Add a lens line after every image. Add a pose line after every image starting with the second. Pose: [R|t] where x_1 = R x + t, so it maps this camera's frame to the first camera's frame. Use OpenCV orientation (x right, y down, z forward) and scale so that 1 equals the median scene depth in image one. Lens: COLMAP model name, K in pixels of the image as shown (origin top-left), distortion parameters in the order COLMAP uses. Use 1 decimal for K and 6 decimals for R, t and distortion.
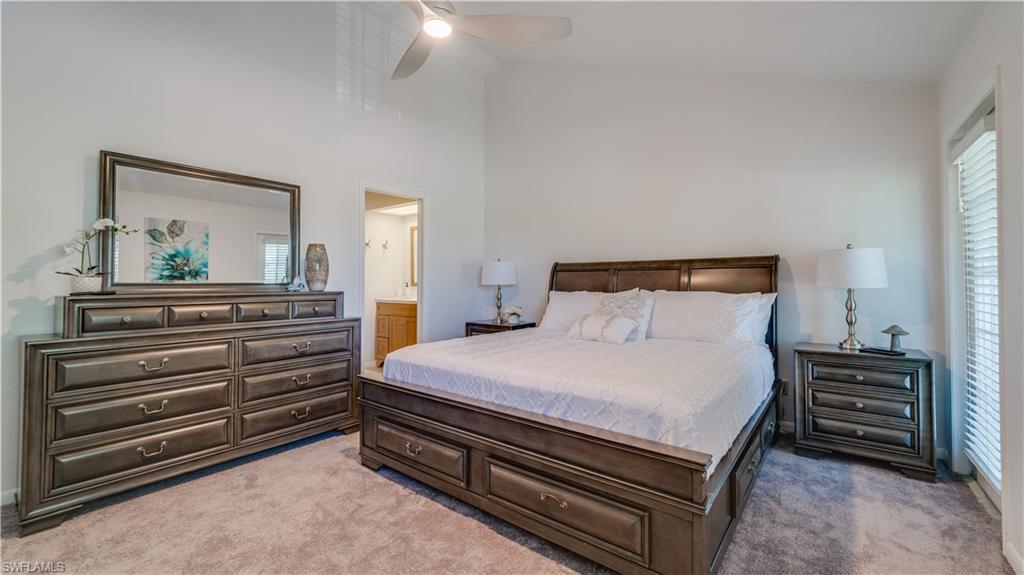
lens RADIAL K [[413.7, 0, 509.7], [0, 413.7, 278.8], [0, 0, 1]] dist [0.002990, 0.000111]
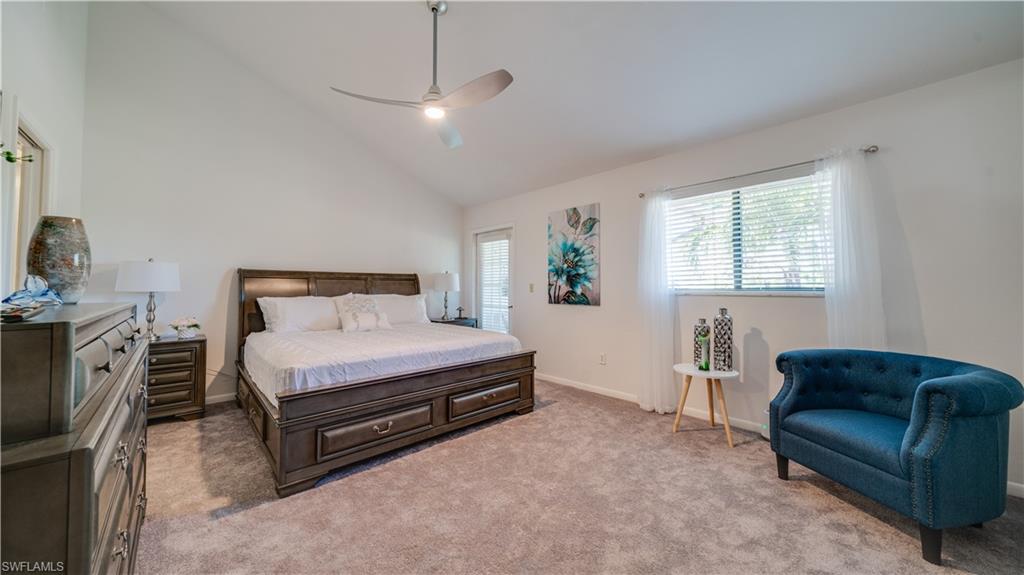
lens RADIAL K [[349.8, 0, 512.7], [0, 349.8, 283.5], [0, 0, 1]] dist [-0.000958, 0.000158]
pose [[0.136055, 0.016925, 0.990557, -1.024093], [-0.007276, 0.999844, -0.016084, 0.009008], [-0.990675, -0.005019, 0.136157, 0.429114]]
